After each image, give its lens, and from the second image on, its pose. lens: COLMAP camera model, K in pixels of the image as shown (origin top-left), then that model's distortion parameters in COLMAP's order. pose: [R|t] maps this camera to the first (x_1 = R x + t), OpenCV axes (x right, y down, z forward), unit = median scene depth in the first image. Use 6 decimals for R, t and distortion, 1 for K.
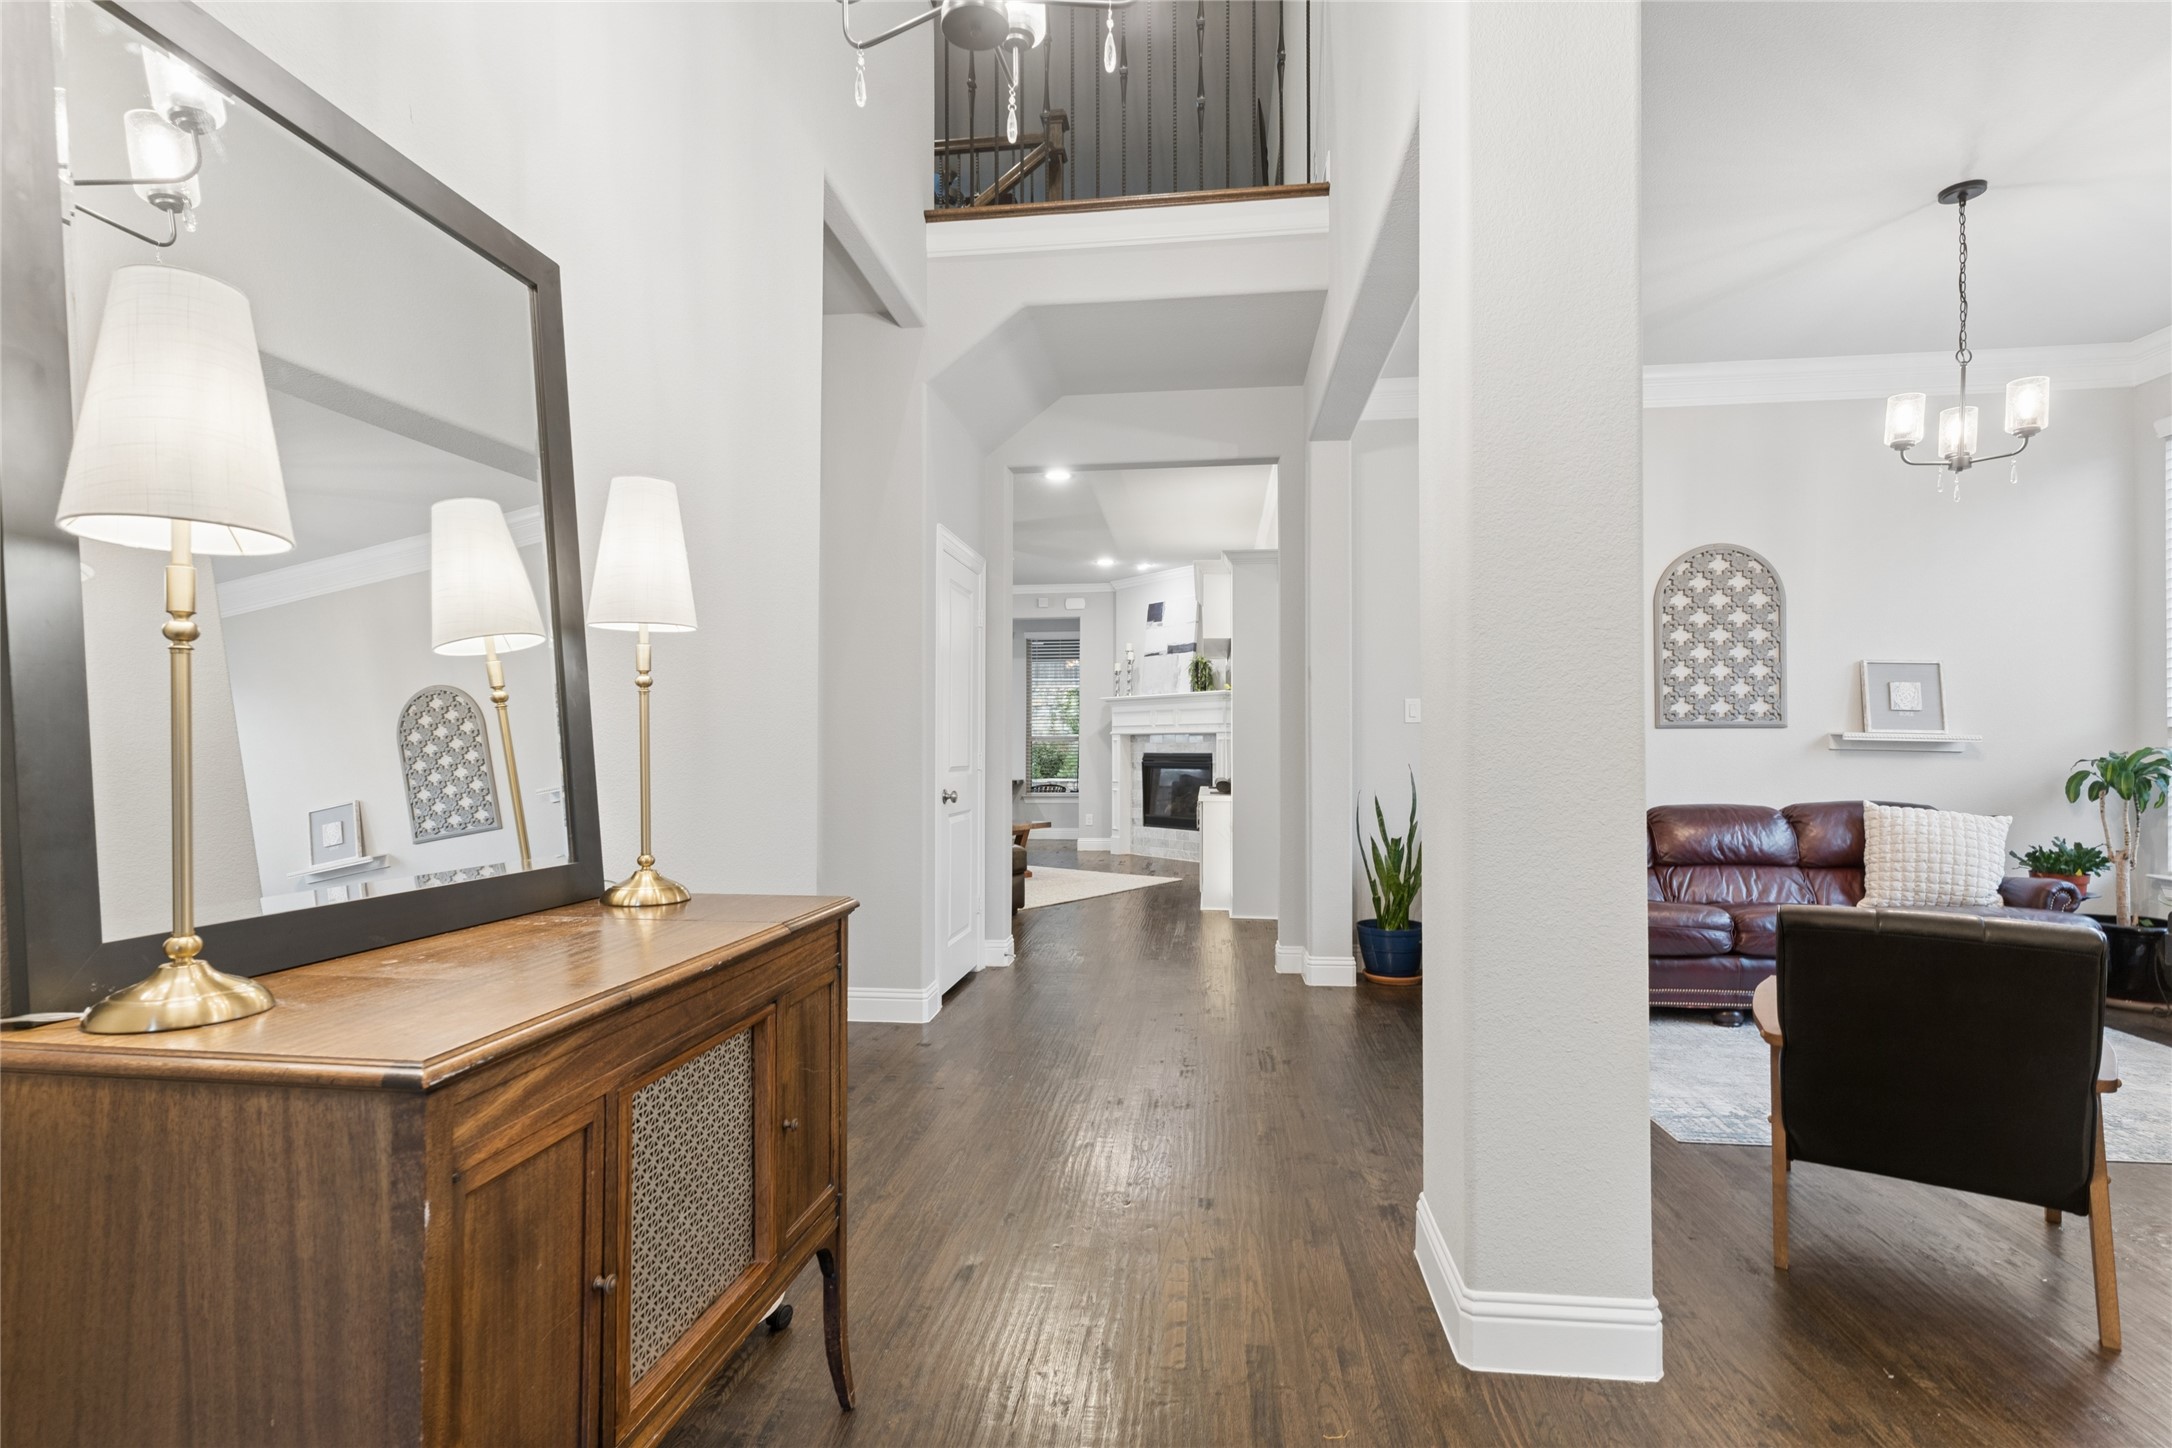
lens RADIAL K [[1050.7, 0, 1082.3], [0, 1050.7, 732.6], [0, 0, 1]] dist [0.000605, 0.001915]
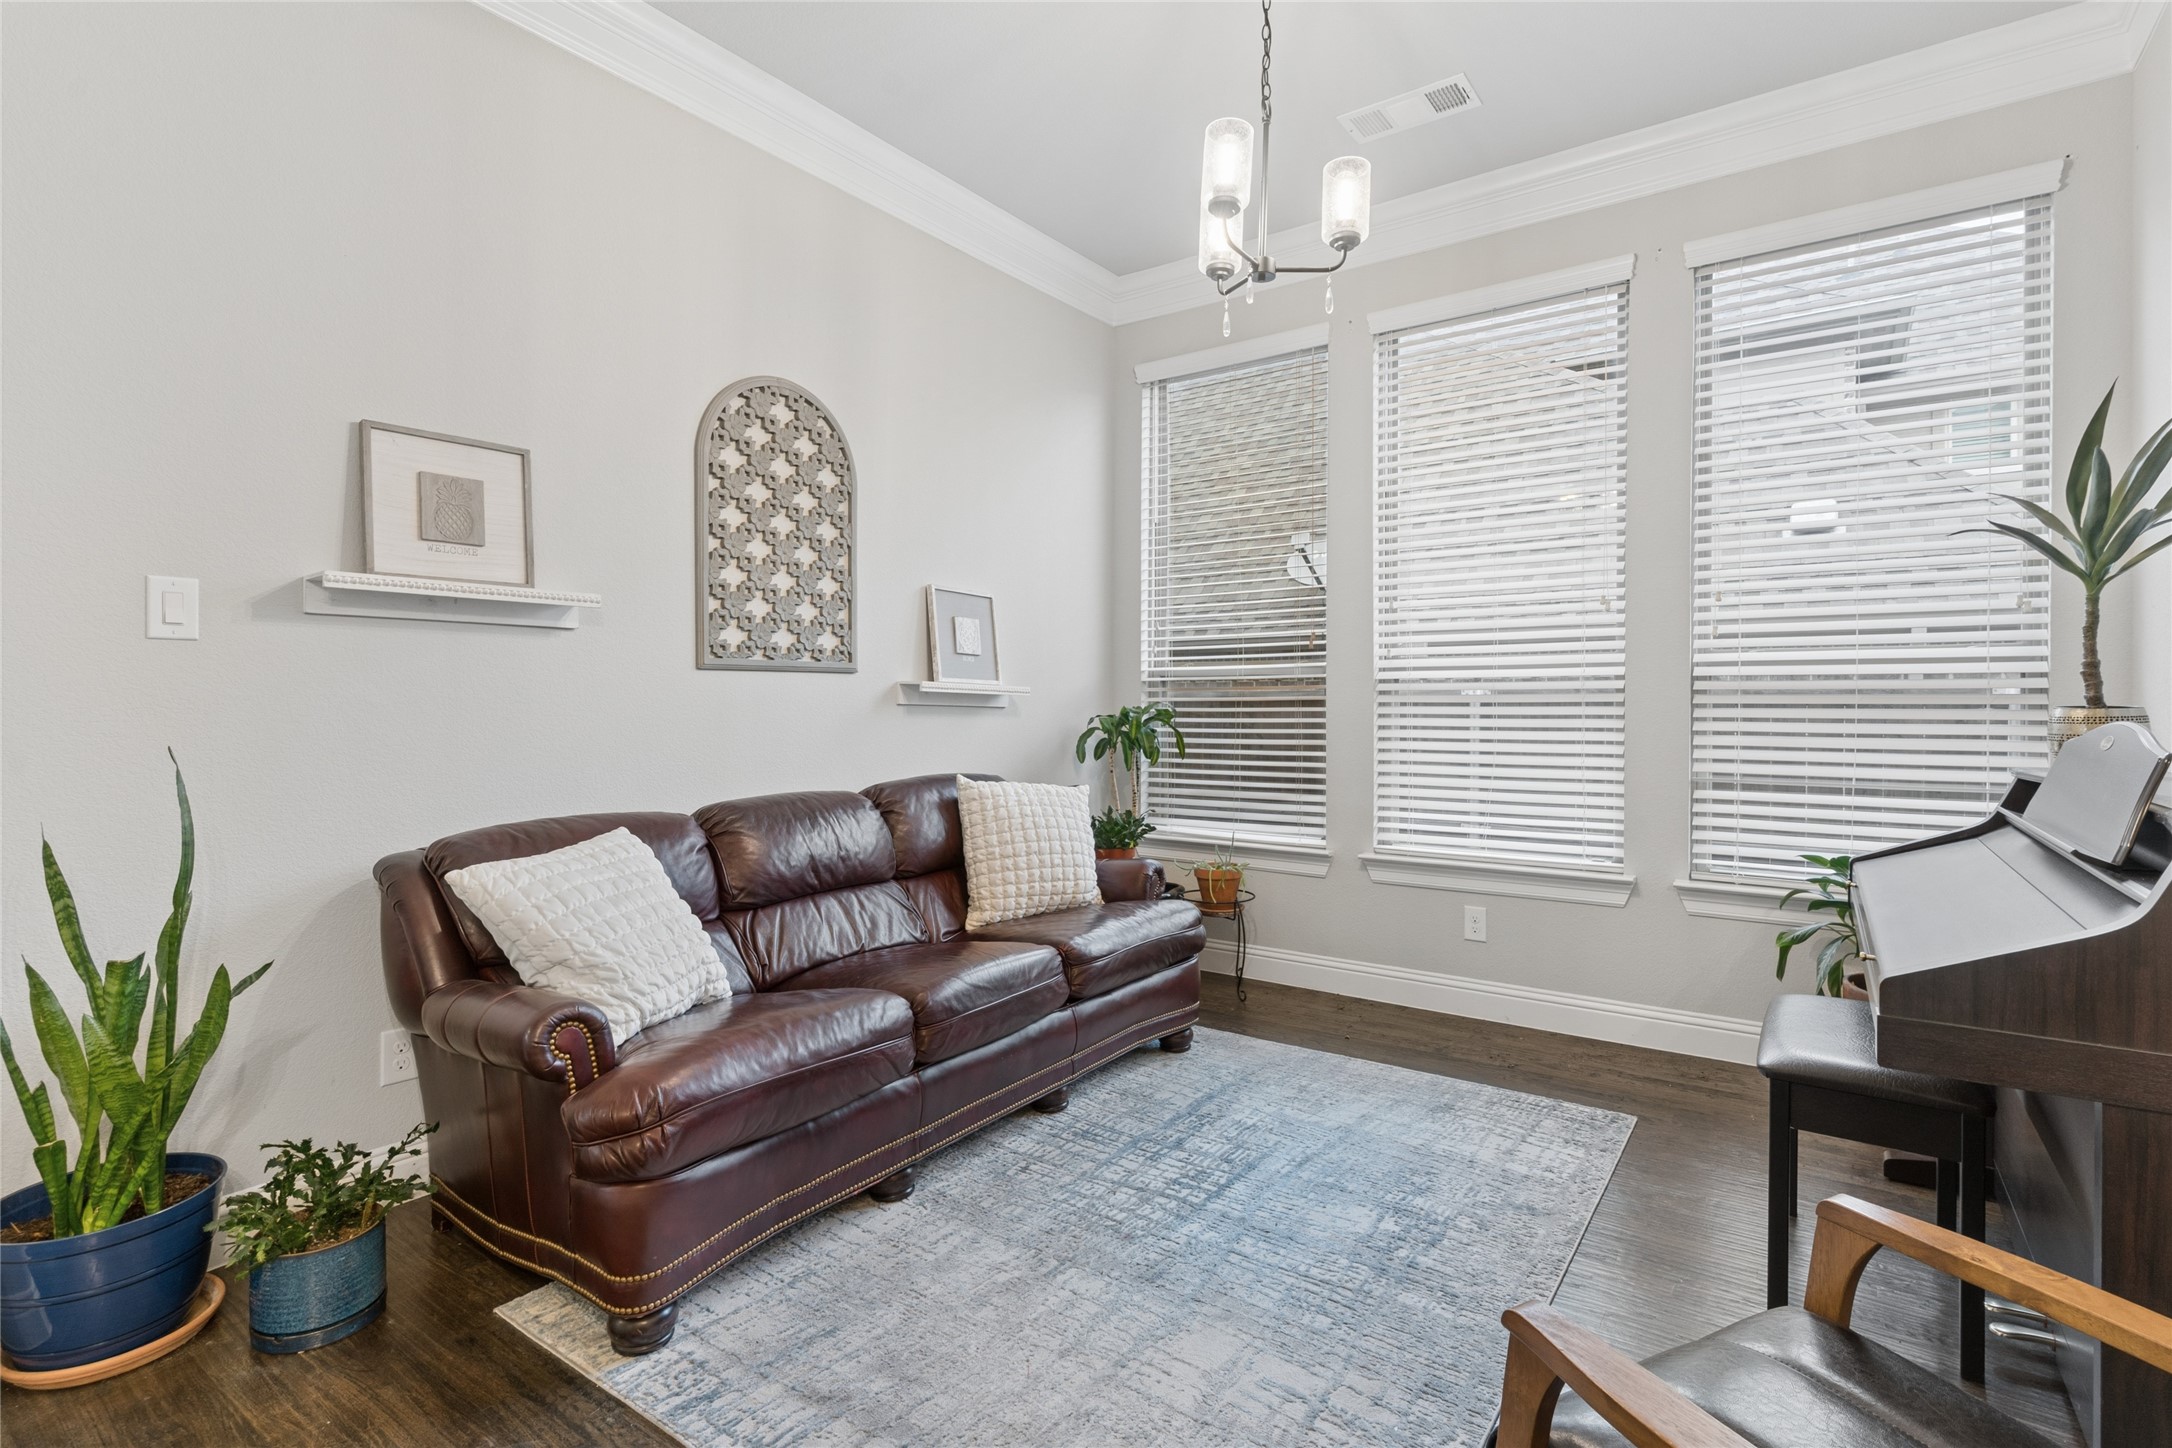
lens RADIAL K [[1050.7, 0, 1089.4], [0, 1050.7, 711.1], [0, 0, 1]] dist [0.000605, 0.001915]
pose [[0.490174, -0.007310, 0.871594, 0.148194], [-0.013015, 0.999792, 0.015704, 0.007532], [-0.871527, -0.019041, 0.489977, 0.539558]]
